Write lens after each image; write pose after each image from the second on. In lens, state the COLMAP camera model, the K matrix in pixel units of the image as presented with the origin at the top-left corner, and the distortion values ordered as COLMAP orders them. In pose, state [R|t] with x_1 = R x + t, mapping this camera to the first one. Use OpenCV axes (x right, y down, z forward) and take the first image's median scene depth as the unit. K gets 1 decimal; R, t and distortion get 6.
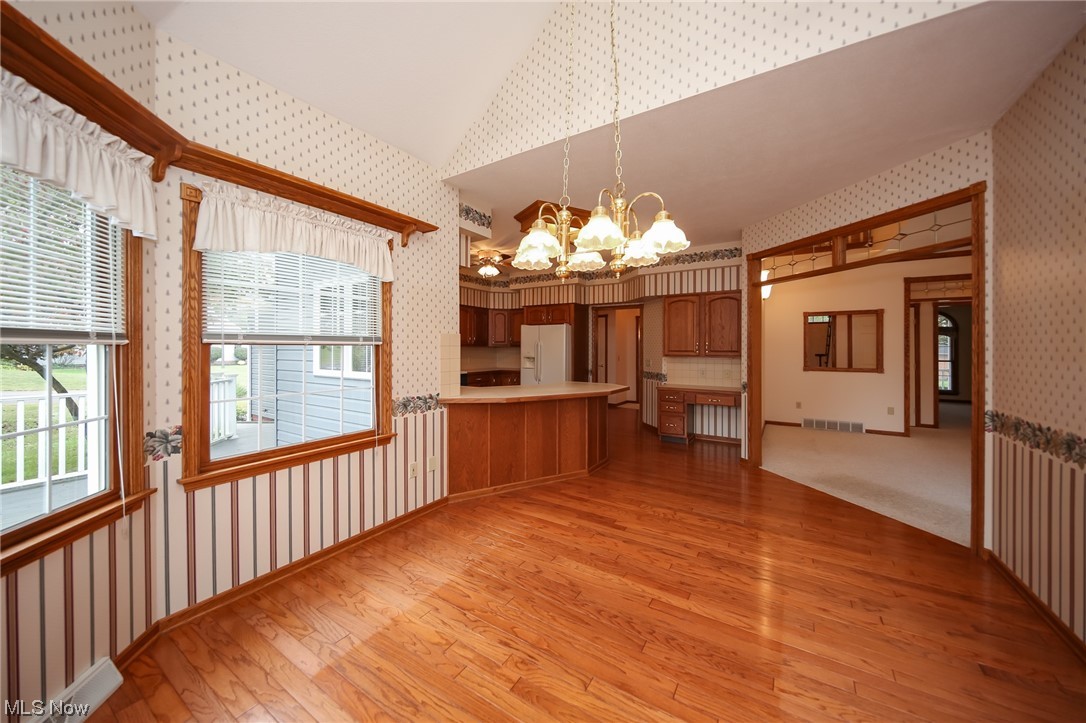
lens RADIAL K [[383.0, 0, 519.7], [0, 383.0, 347.2], [0, 0, 1]] dist [0.001044, 0.000041]
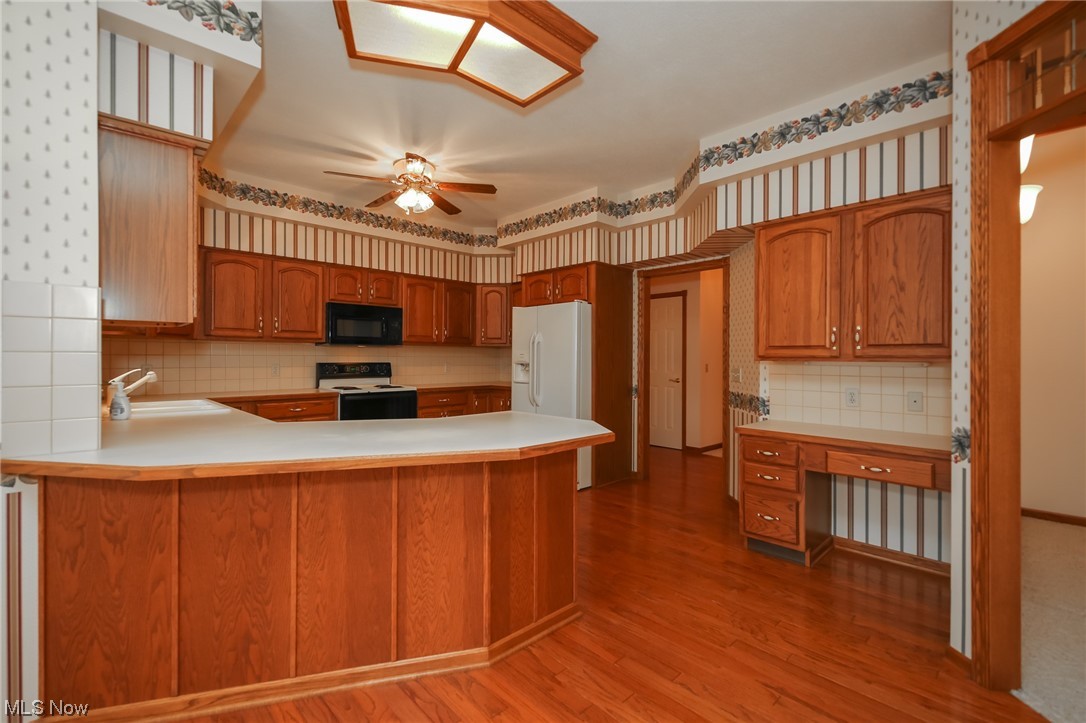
lens RADIAL K [[471.3, 0, 546.1], [0, 471.3, 357.8], [0, 0, 1]] dist [-0.000182, -0.000612]
pose [[0.980575, 0.001946, -0.196136, 0.260515], [-0.002078, 0.999998, -0.000463, 0.024035], [0.196135, 0.000861, 0.980577, 0.439532]]
